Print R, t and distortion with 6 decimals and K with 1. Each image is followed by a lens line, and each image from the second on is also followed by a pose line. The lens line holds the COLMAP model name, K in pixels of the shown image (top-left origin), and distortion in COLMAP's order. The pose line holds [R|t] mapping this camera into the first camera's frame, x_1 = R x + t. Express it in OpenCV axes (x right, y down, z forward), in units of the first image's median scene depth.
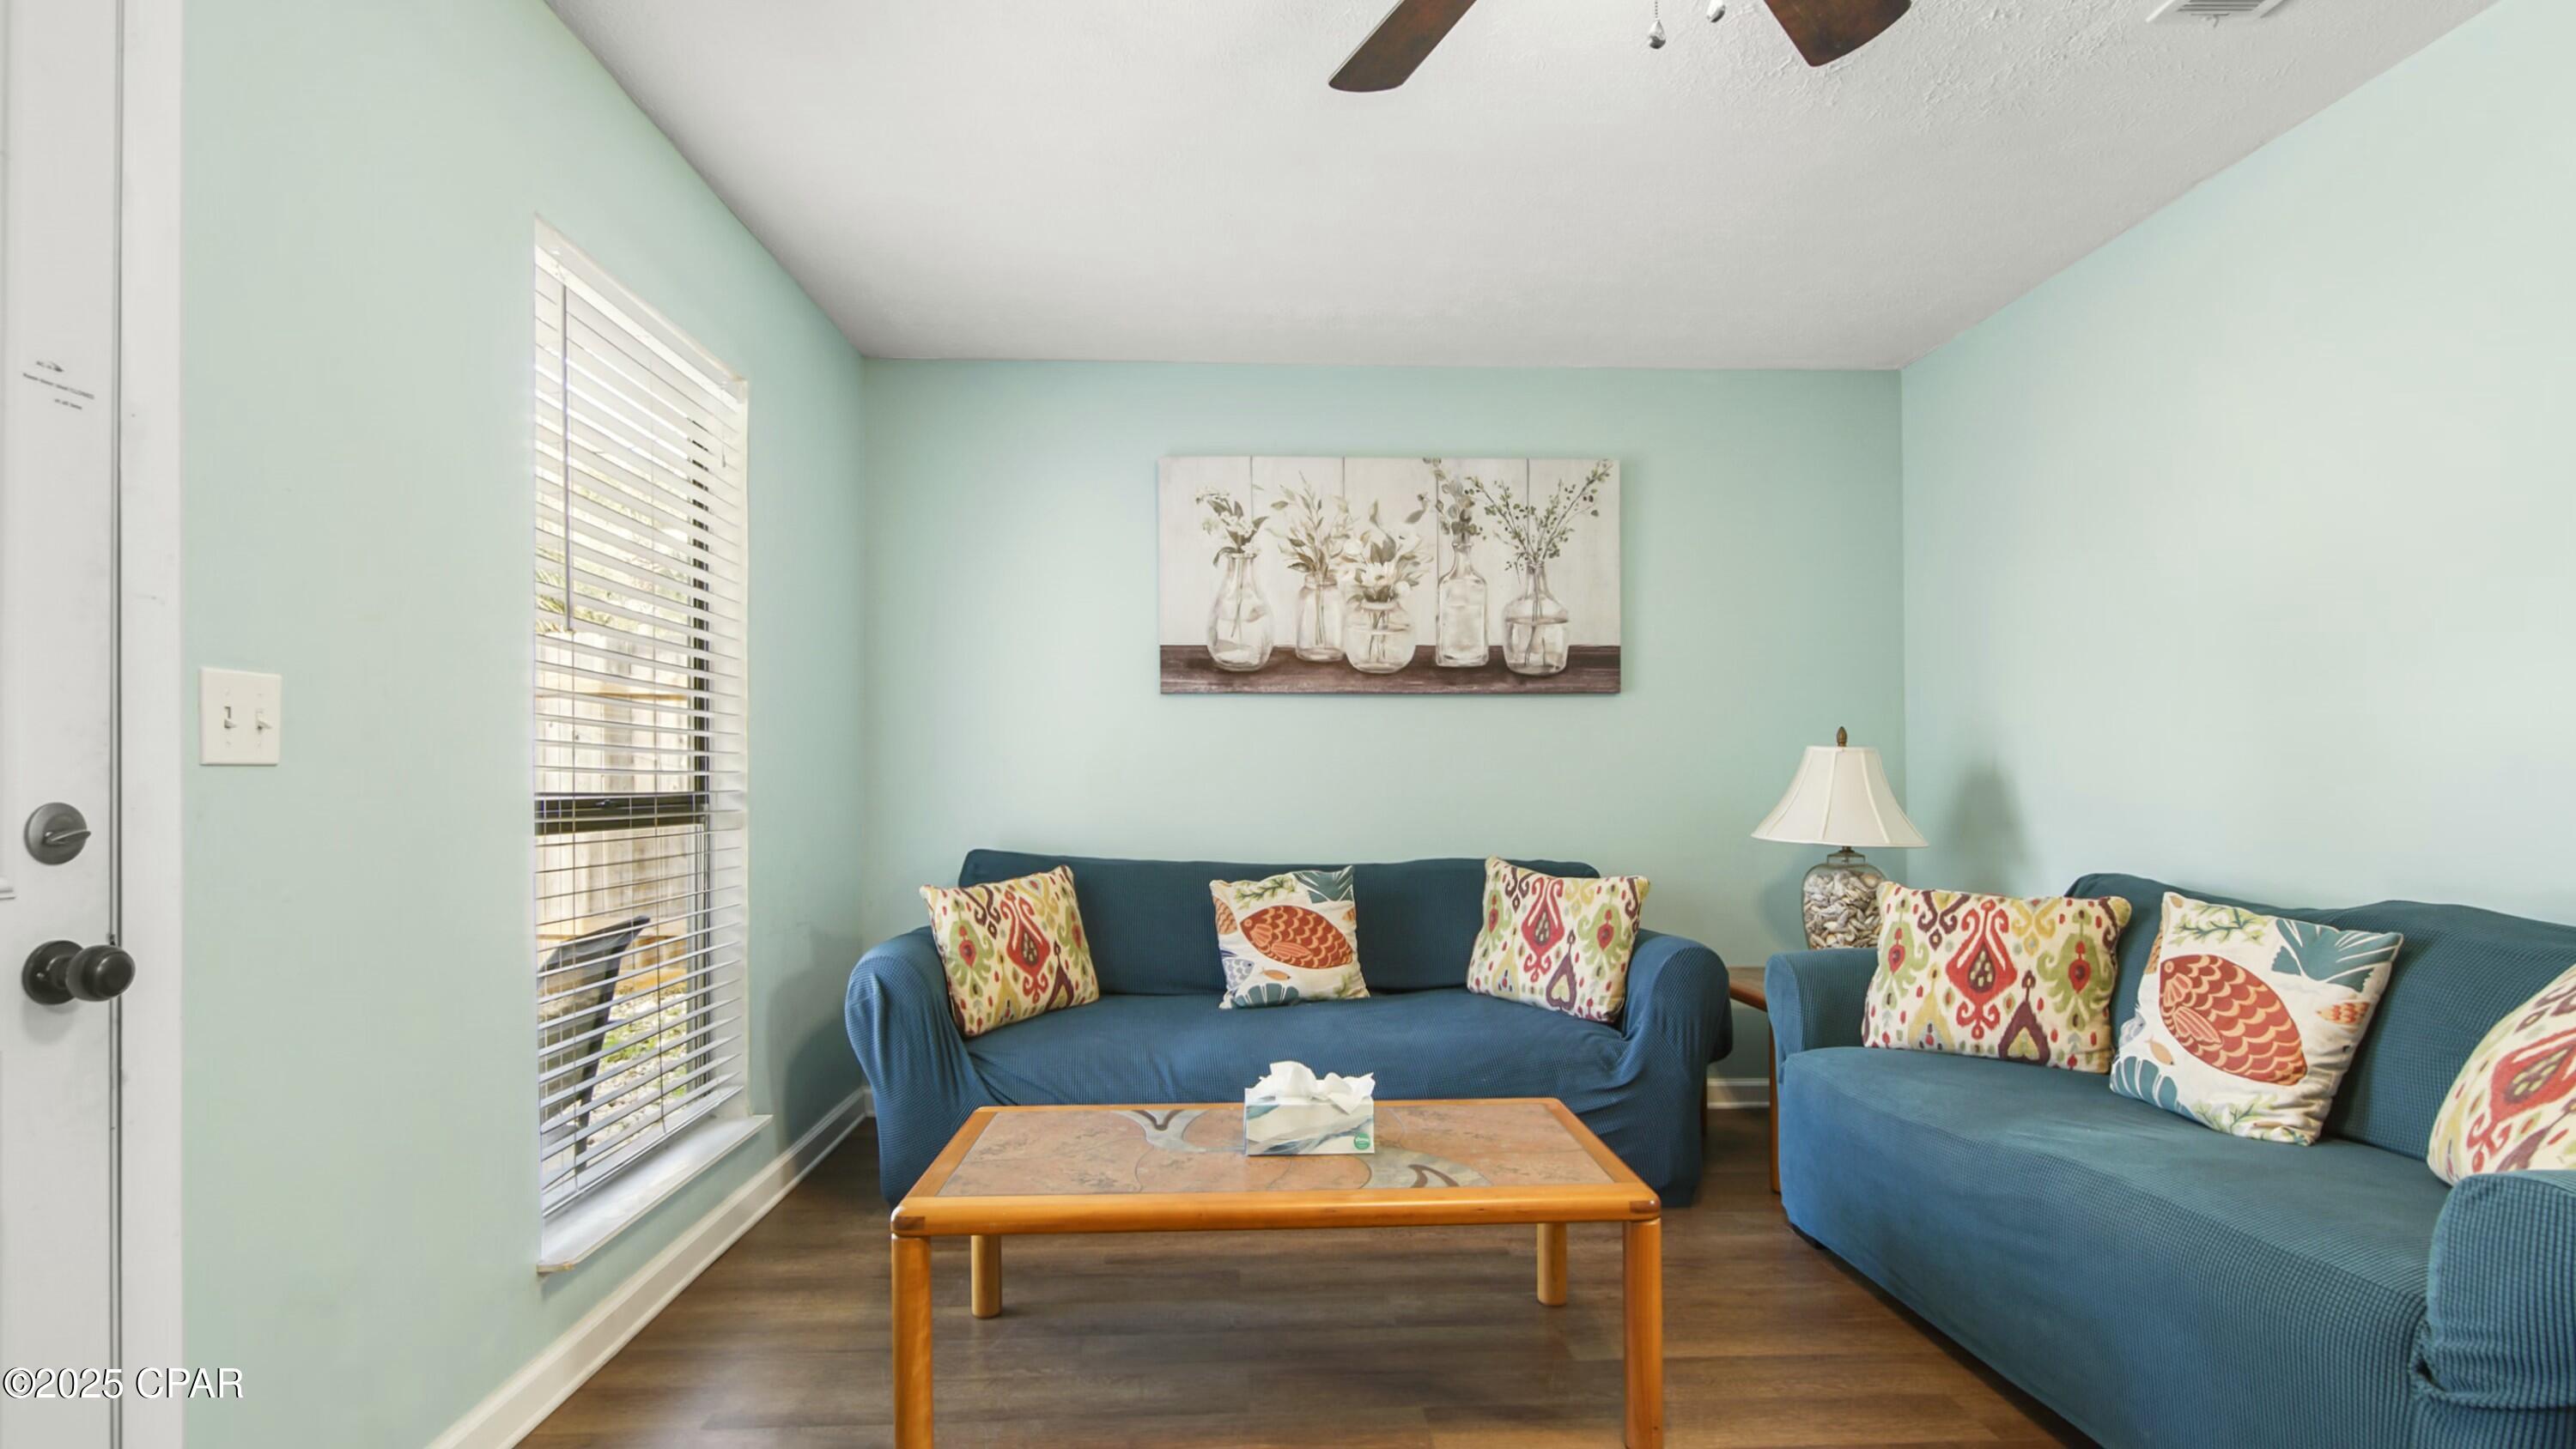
lens RADIAL K [[1220.6, 0, 1295.3], [0, 1220.6, 773.6], [0, 0, 1]] dist [0.020222, -0.011724]
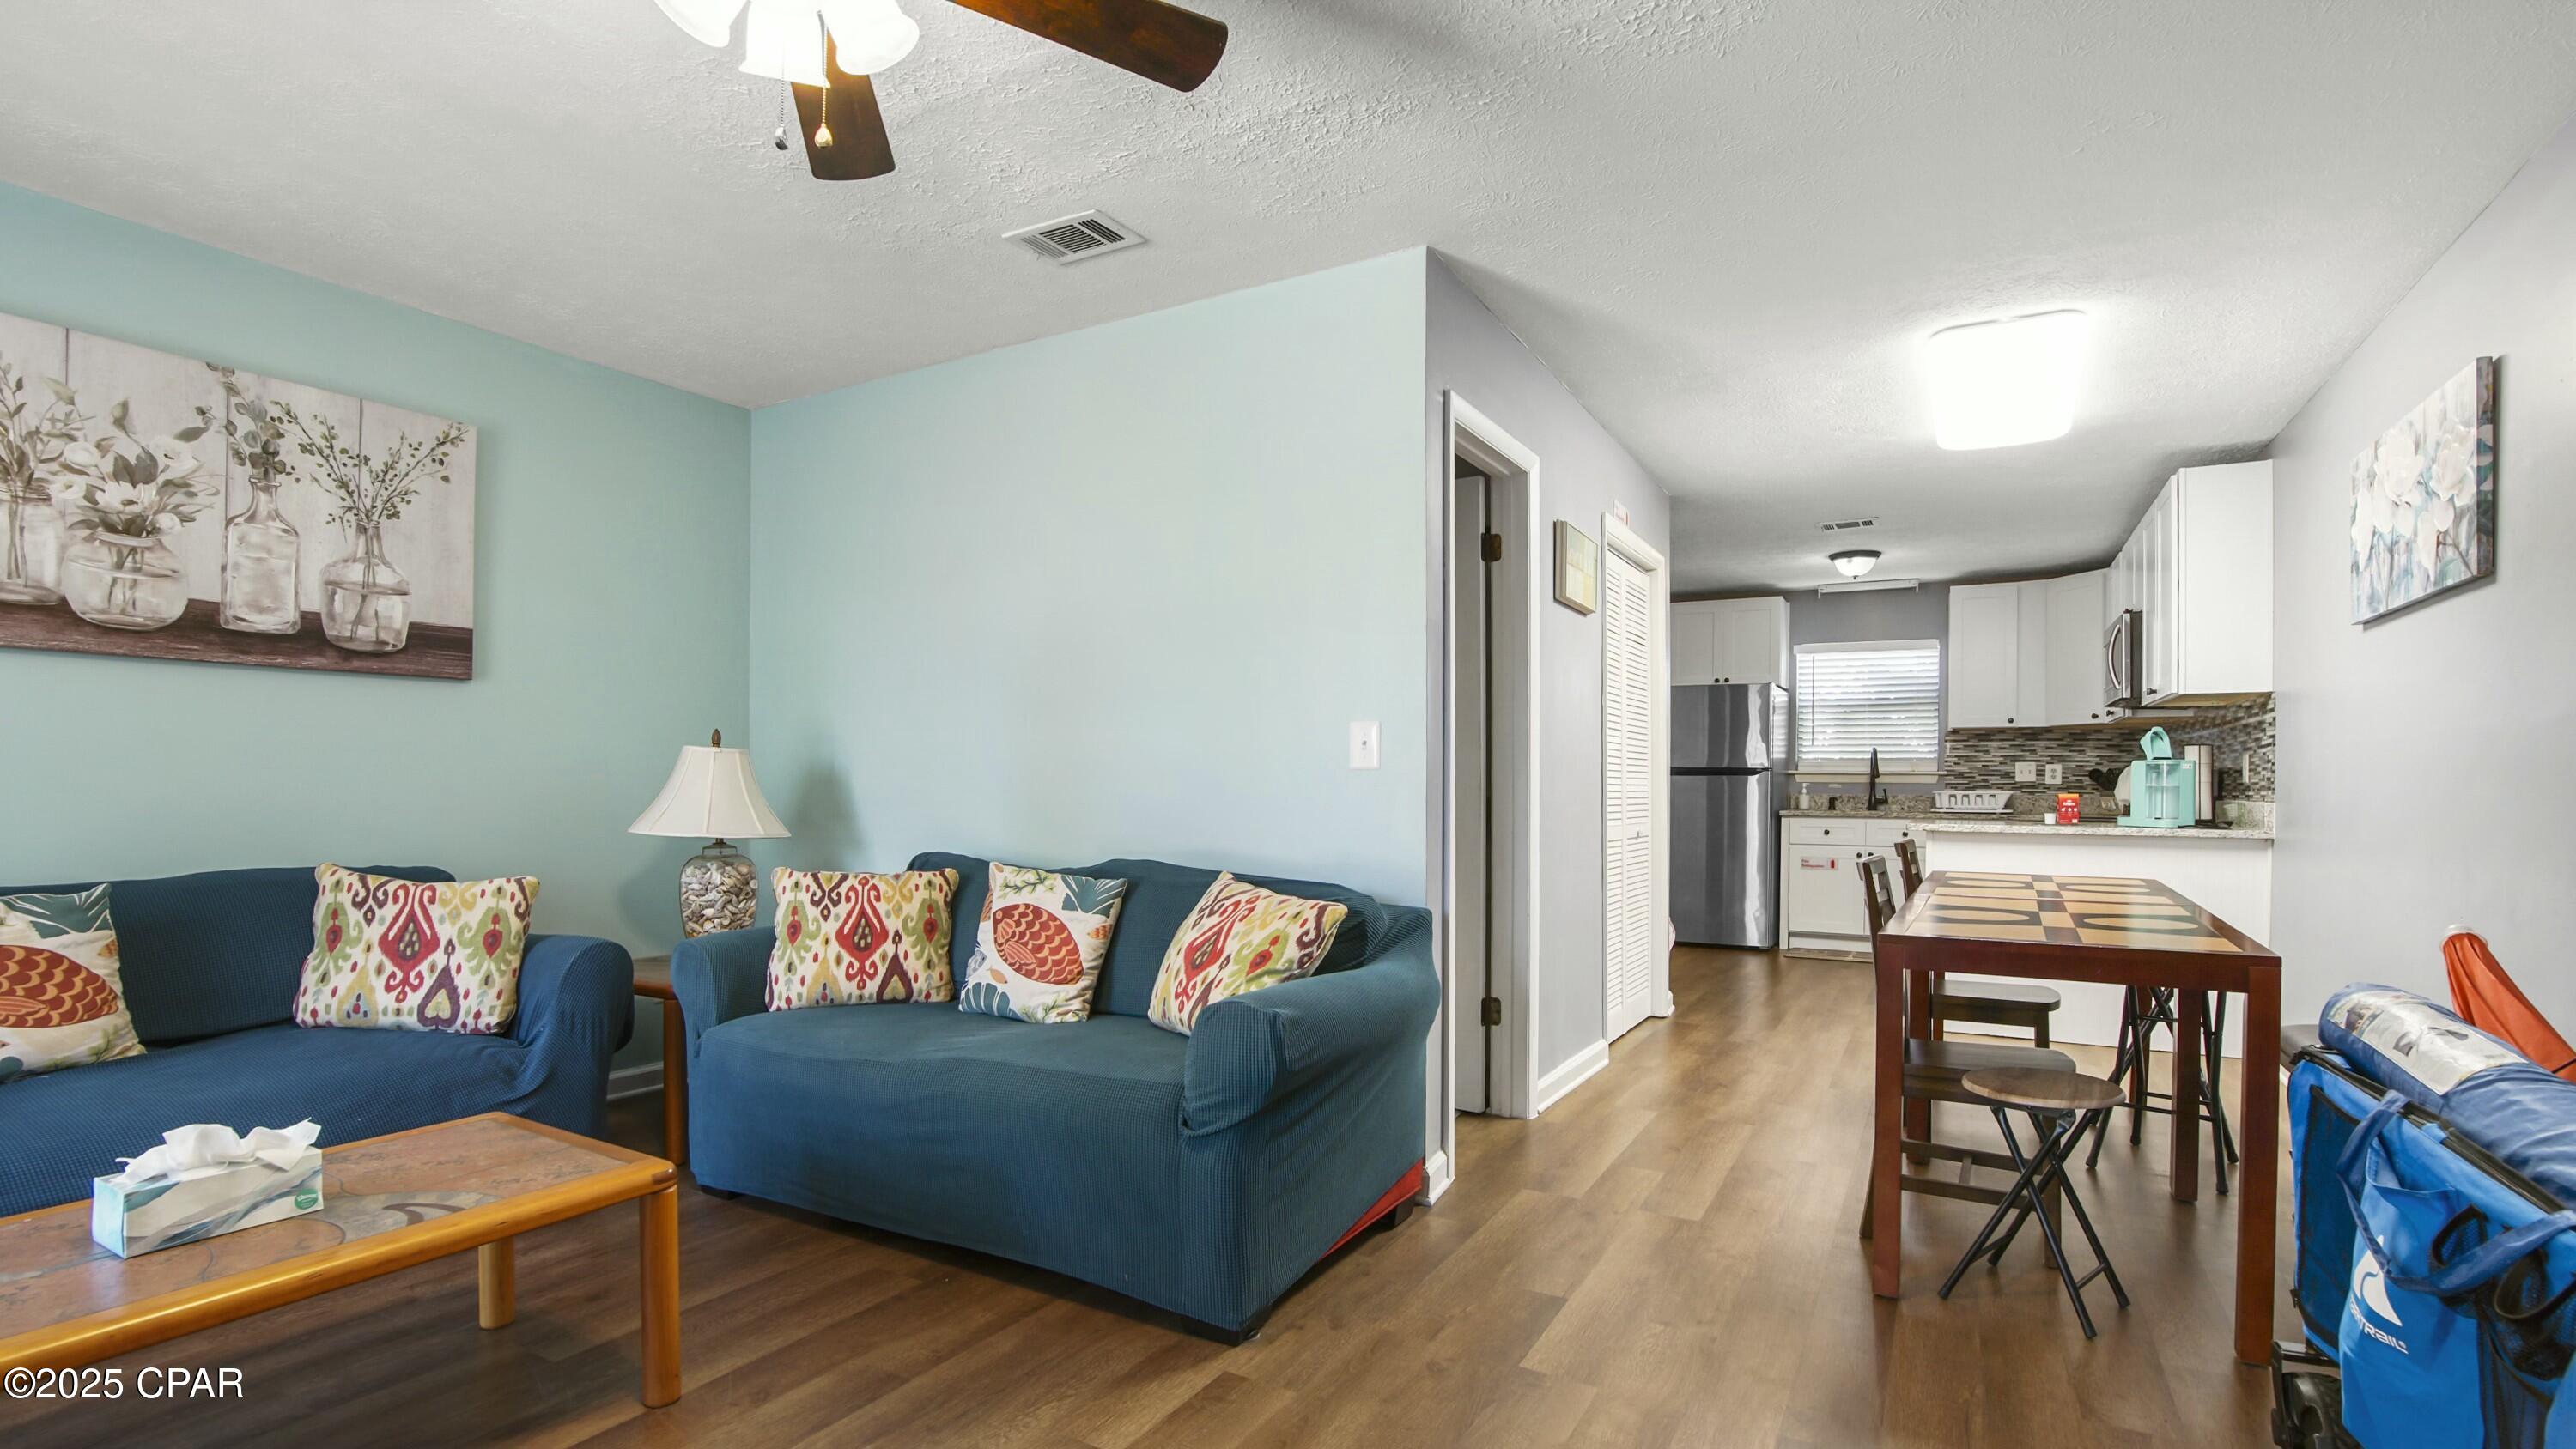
lens RADIAL K [[1220.6, 0, 1295.3], [0, 1220.6, 773.6], [0, 0, 1]] dist [0.020222, -0.011724]
pose [[0.537723, 0.015832, 0.842973, -0.211207], [-0.016352, 0.999831, -0.008347, 0.002043], [-0.842963, -0.009296, 0.537891, -0.022362]]
